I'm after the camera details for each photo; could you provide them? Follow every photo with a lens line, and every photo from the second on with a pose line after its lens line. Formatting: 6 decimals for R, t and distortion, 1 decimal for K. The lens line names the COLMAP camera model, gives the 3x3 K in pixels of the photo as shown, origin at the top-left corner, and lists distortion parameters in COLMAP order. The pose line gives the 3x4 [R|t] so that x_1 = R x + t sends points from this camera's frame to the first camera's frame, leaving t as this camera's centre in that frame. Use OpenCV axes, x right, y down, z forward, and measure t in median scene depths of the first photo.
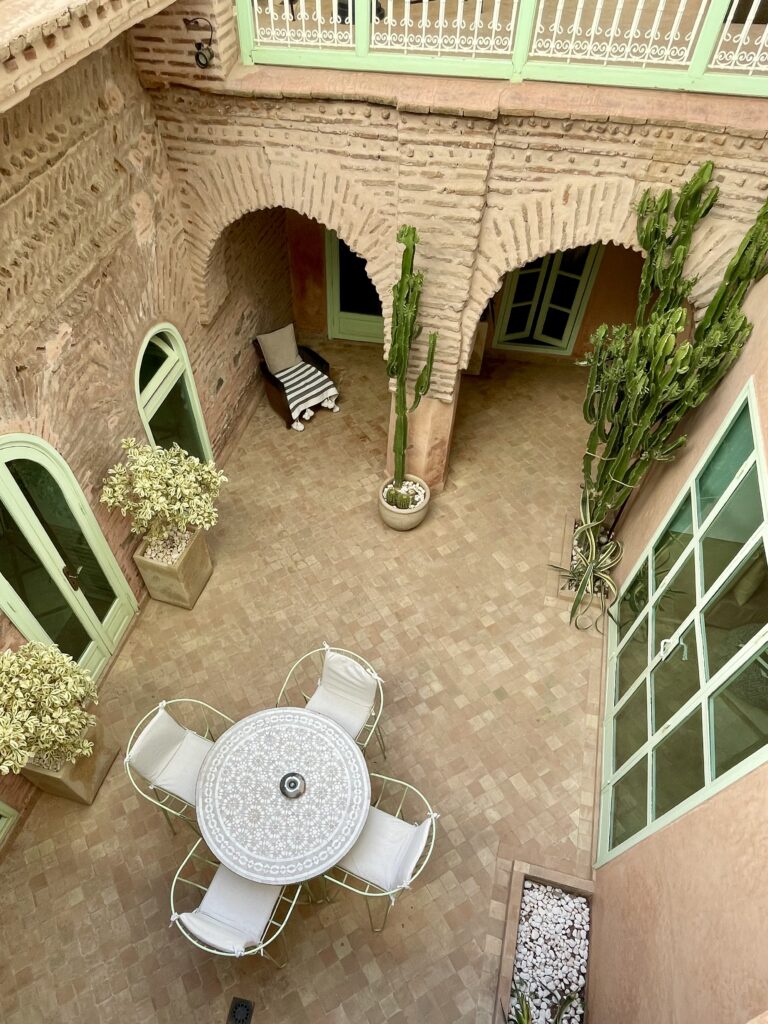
lens RADIAL K [[594.1, 0, 383.2], [0, 594.1, 570.0], [0, 0, 1]] dist [-0.003071, 0.000400]
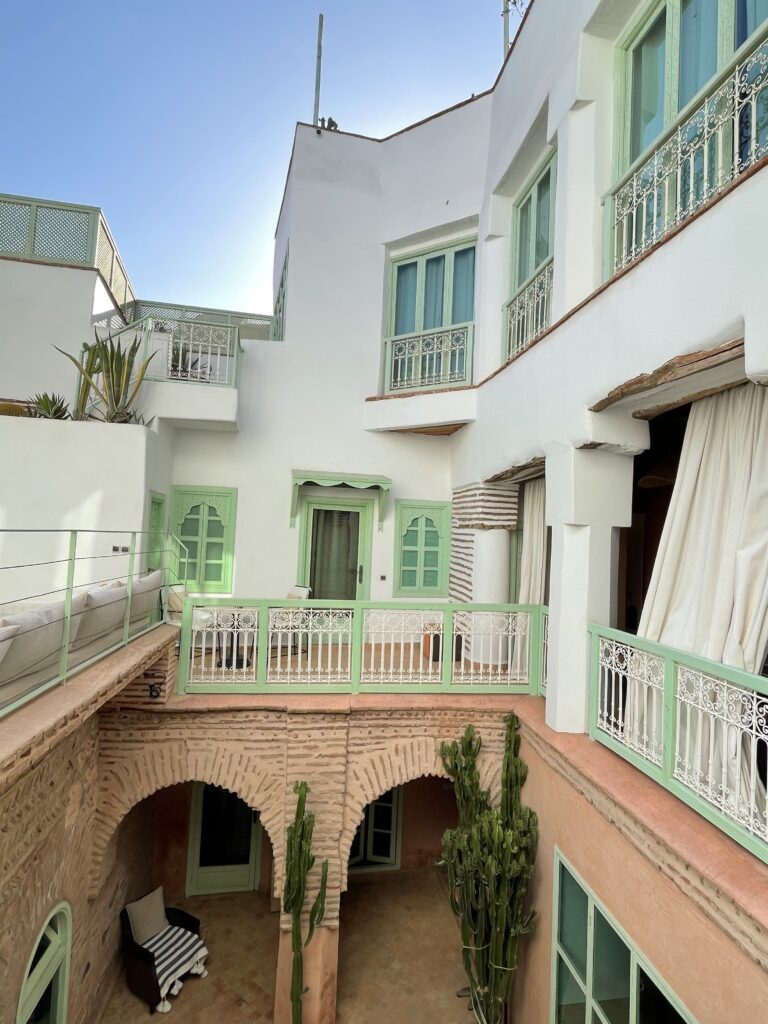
lens RADIAL K [[523.0, 0, 384.0], [0, 523.0, 512.0], [0, 0, 1]] dist [-0.005835, -0.000645]
pose [[0.908866, 0.083586, 0.408627, -0.327954], [0.298721, 0.553282, -0.777589, 0.090431], [-0.291081, 0.828790, 0.477891, -0.181277]]
